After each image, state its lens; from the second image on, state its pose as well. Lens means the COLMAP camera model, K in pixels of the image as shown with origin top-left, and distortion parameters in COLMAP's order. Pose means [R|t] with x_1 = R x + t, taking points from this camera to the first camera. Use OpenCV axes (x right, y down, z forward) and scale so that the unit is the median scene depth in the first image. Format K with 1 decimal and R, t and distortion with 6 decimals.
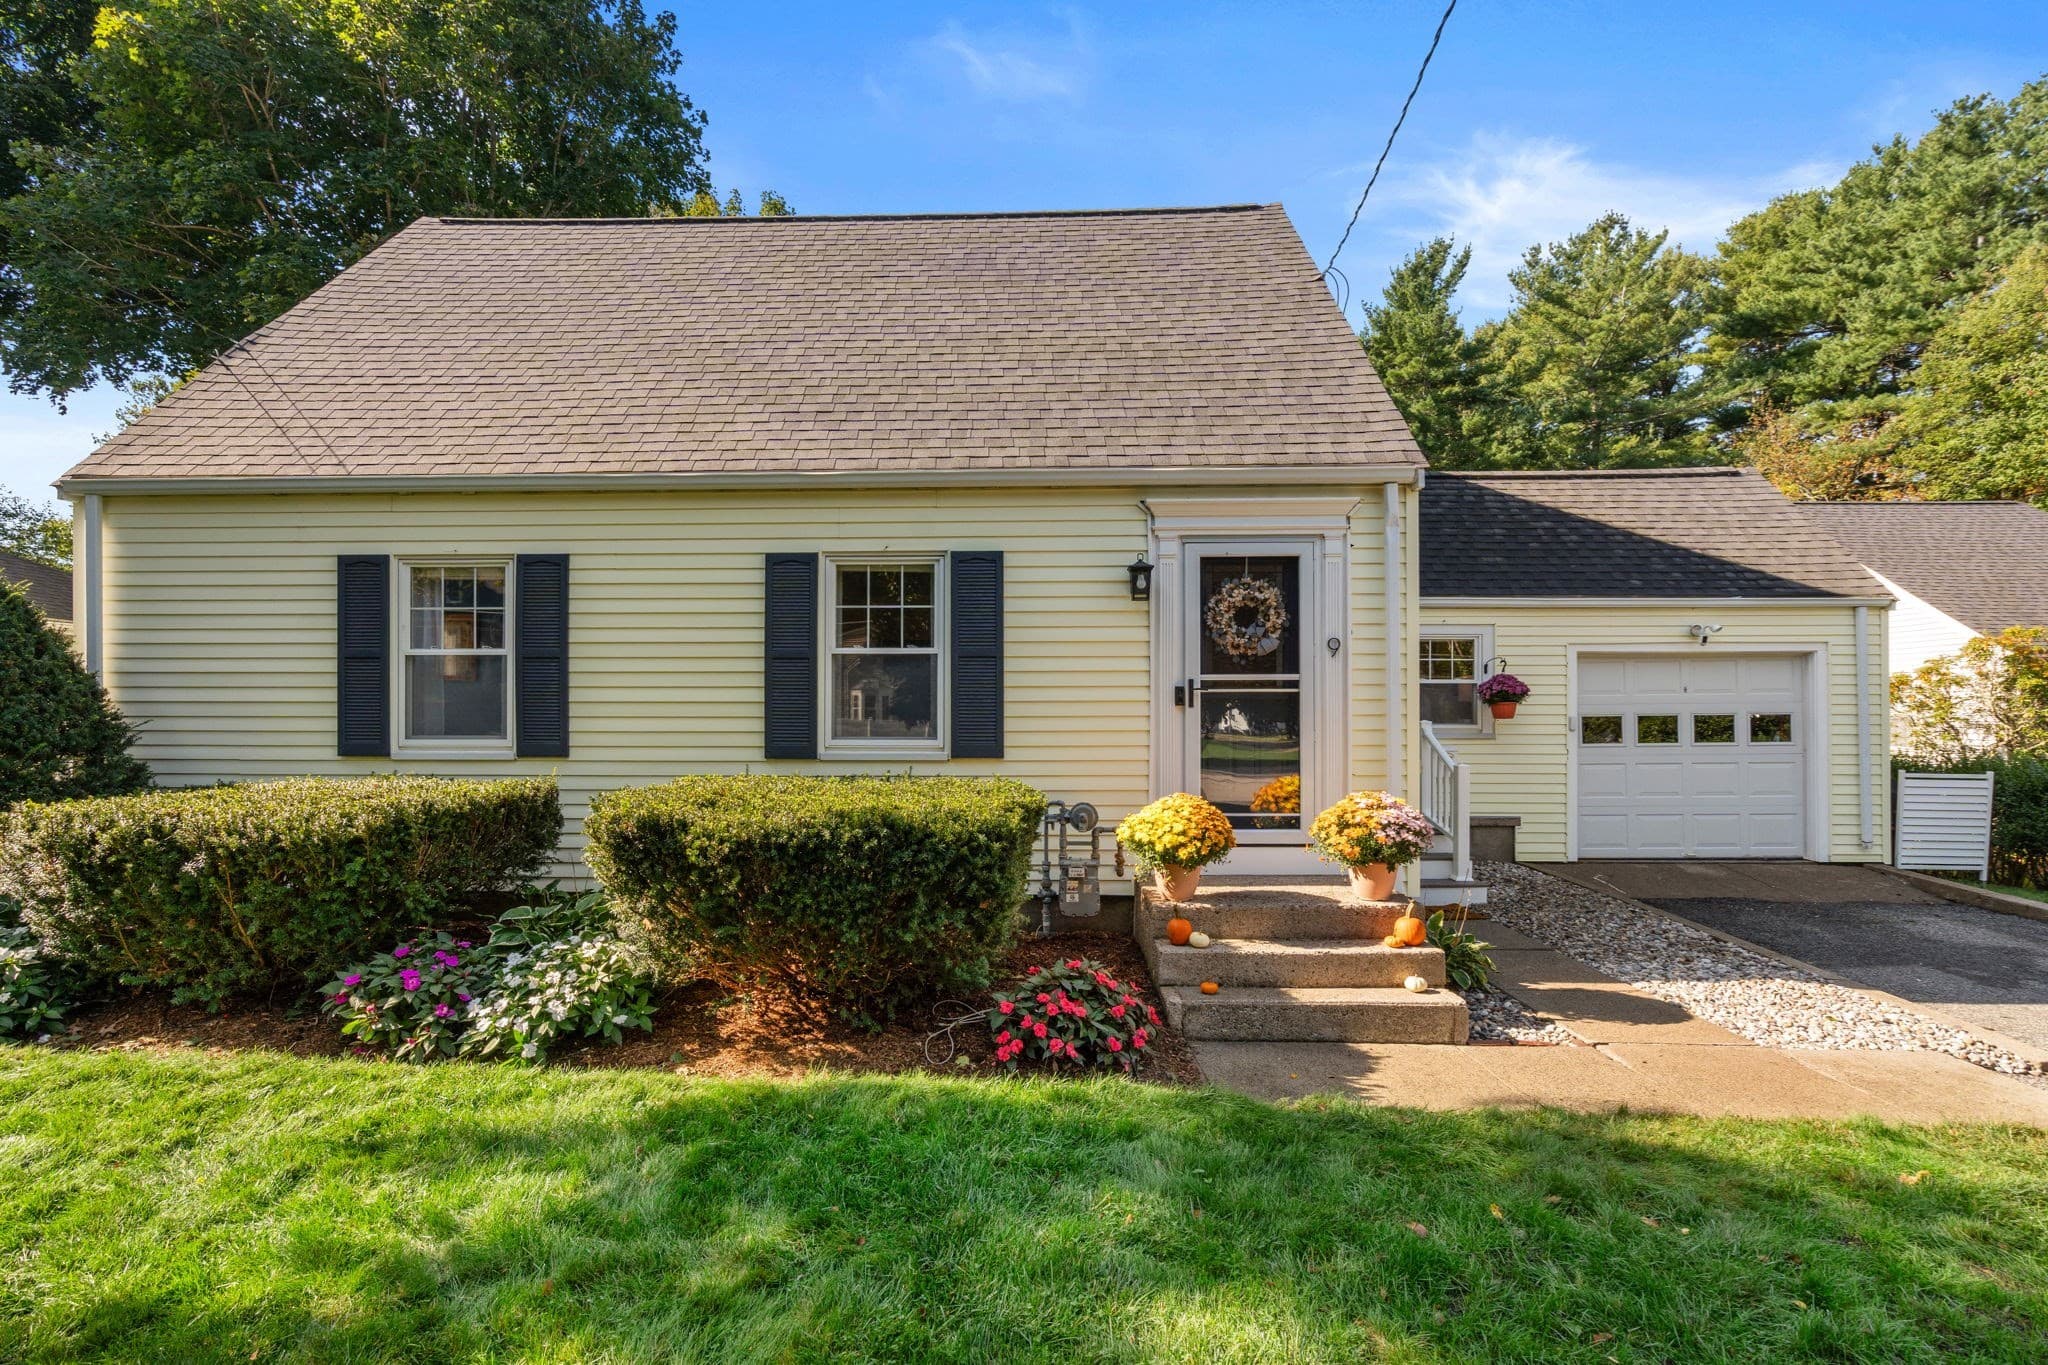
lens RADIAL K [[931.1, 0, 1018.4], [0, 931.1, 709.6], [0, 0, 1]] dist [-0.001177, -0.000096]
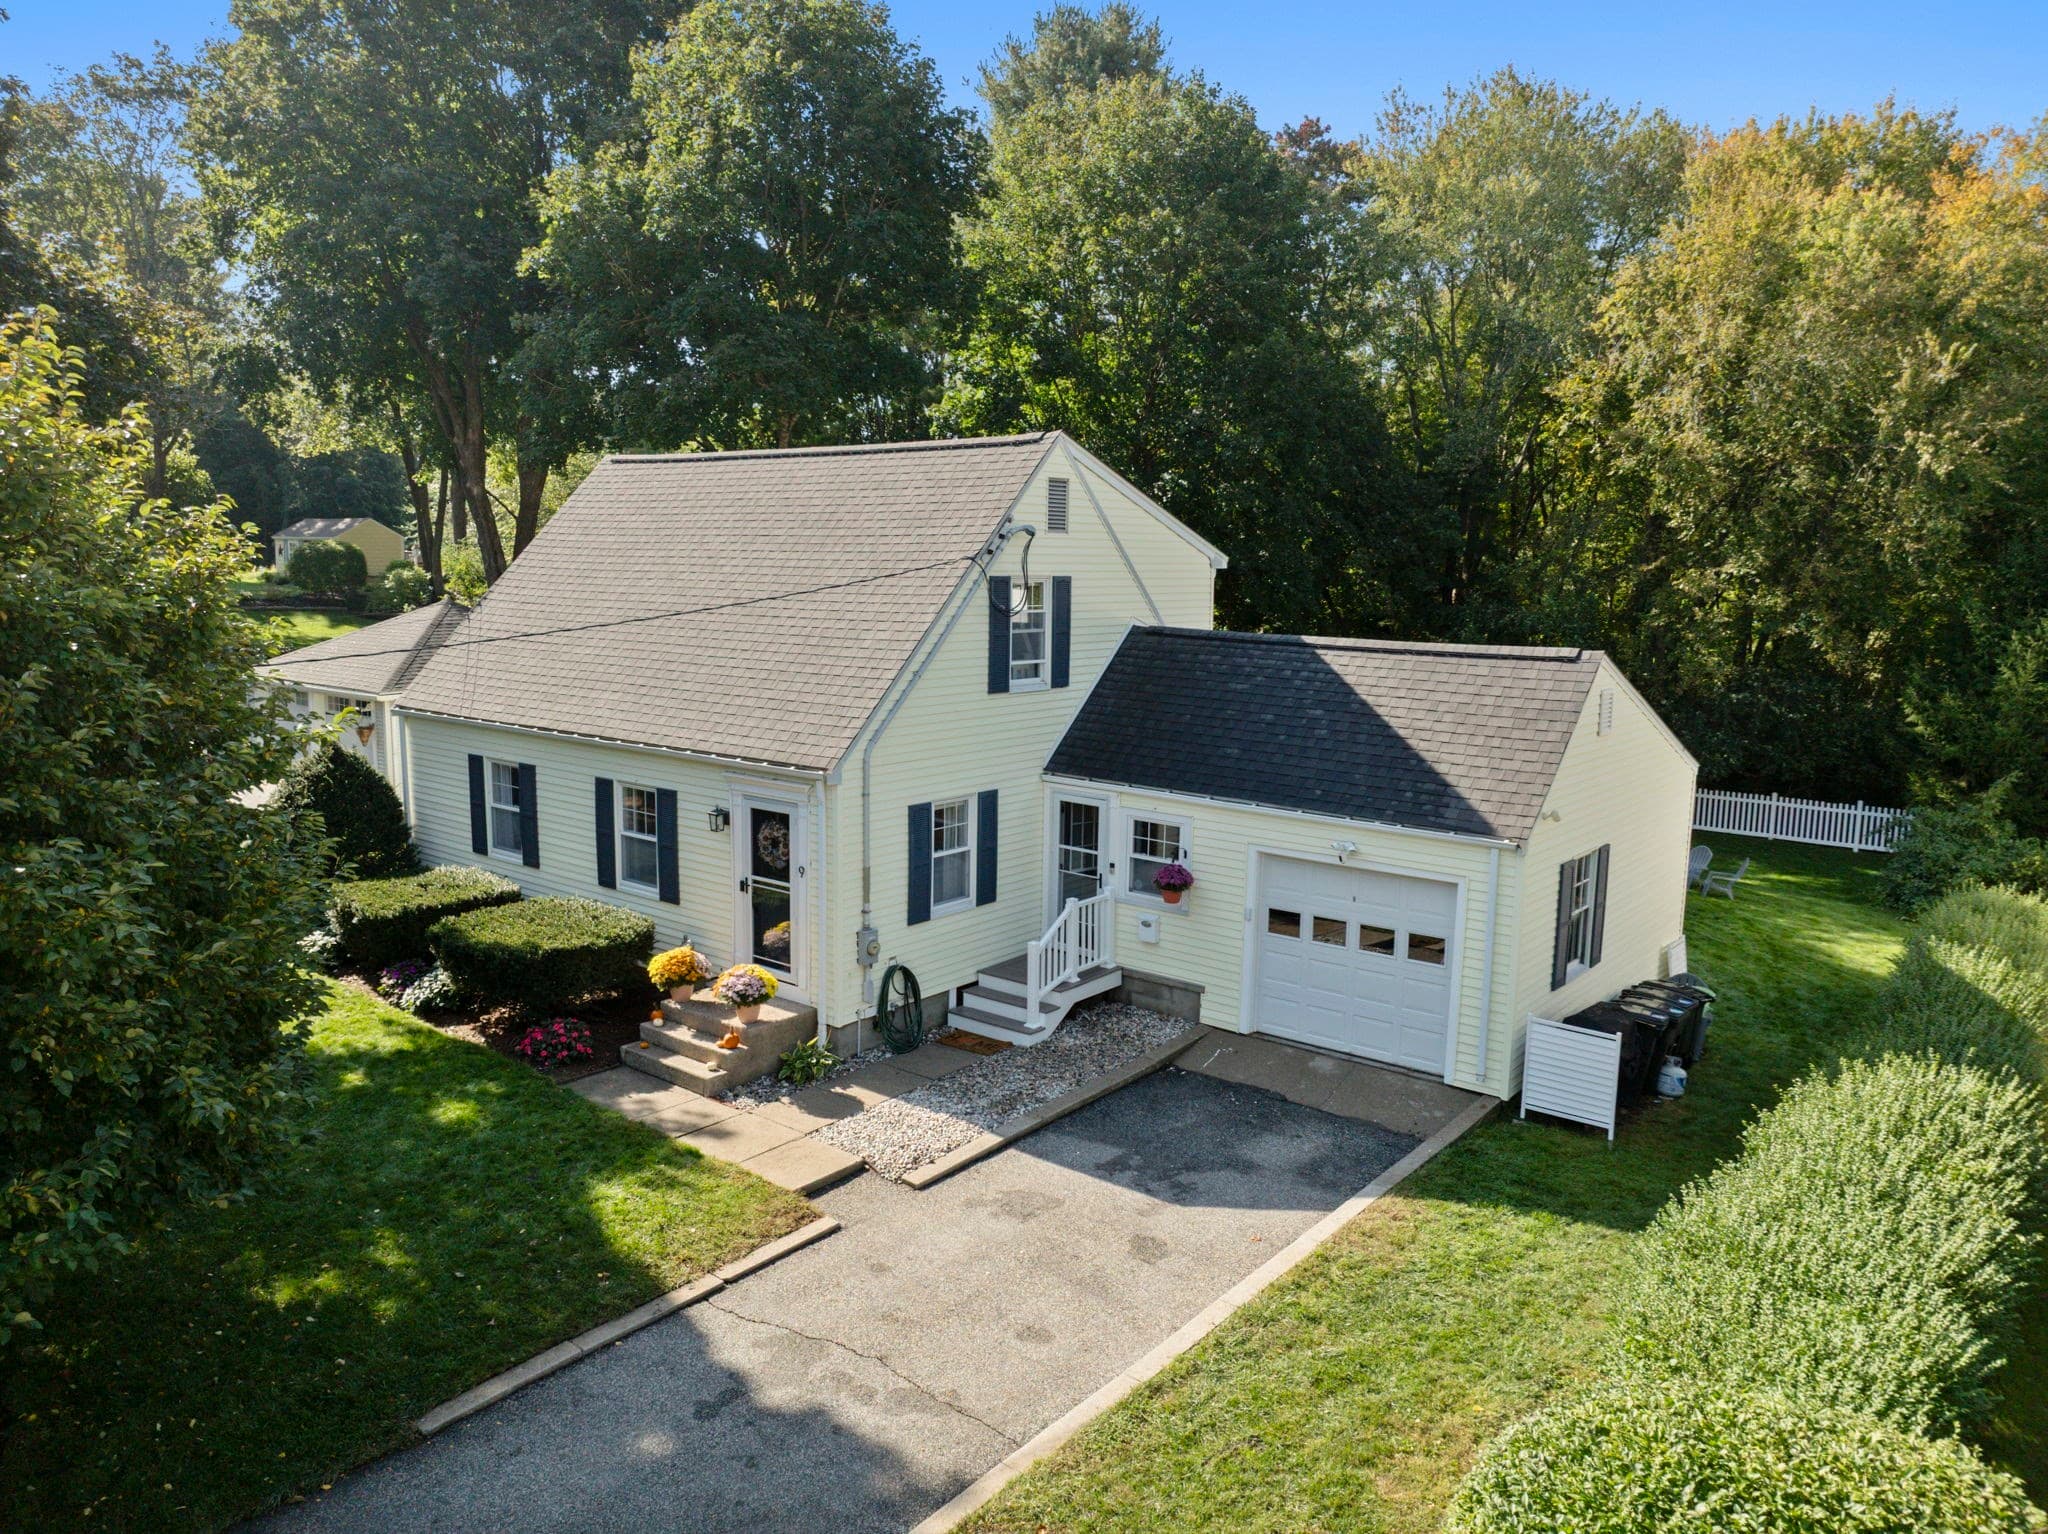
lens RADIAL K [[1436.6, 0, 1024.0], [0, 1436.6, 767.0], [0, 0, 1]] dist [-0.026761, -0.009064]
pose [[0.803585, 0.099492, -0.586815, 2.076538], [-0.015479, 0.989090, 0.146498, -0.613477], [0.594988, -0.108640, 0.796358, -0.748100]]
